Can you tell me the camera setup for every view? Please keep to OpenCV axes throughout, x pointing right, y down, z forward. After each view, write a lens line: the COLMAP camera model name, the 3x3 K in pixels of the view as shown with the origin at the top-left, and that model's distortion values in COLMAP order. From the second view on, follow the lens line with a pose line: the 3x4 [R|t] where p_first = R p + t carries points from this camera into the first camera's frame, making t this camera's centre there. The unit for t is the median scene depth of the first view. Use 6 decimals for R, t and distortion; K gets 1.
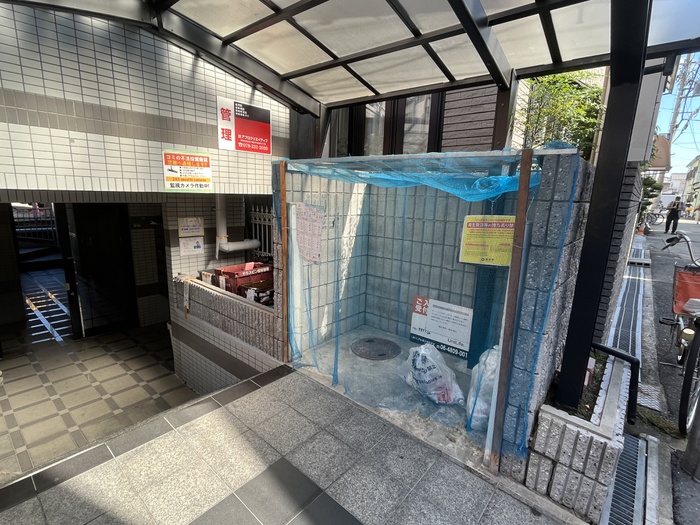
lens RADIAL K [[350.5, 0, 350.0], [0, 350.5, 262.5], [0, 0, 1]] dist [-0.005083, -0.001240]
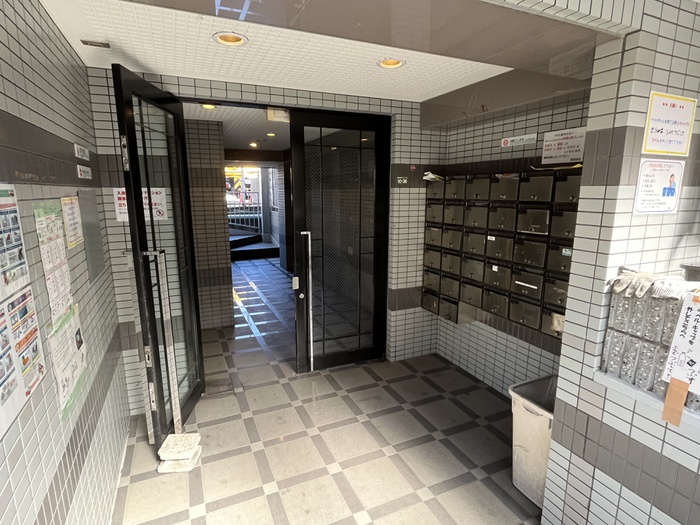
lens RADIAL K [[377.5, 0, 350.0], [0, 377.5, 262.5], [0, 0, 1]] dist [-0.001042, -0.000213]
pose [[0.902611, 0.046280, -0.427961, -0.423824], [-0.051464, 0.998675, -0.000545, 0.027826], [0.427369, 0.022516, 0.903797, 0.432269]]
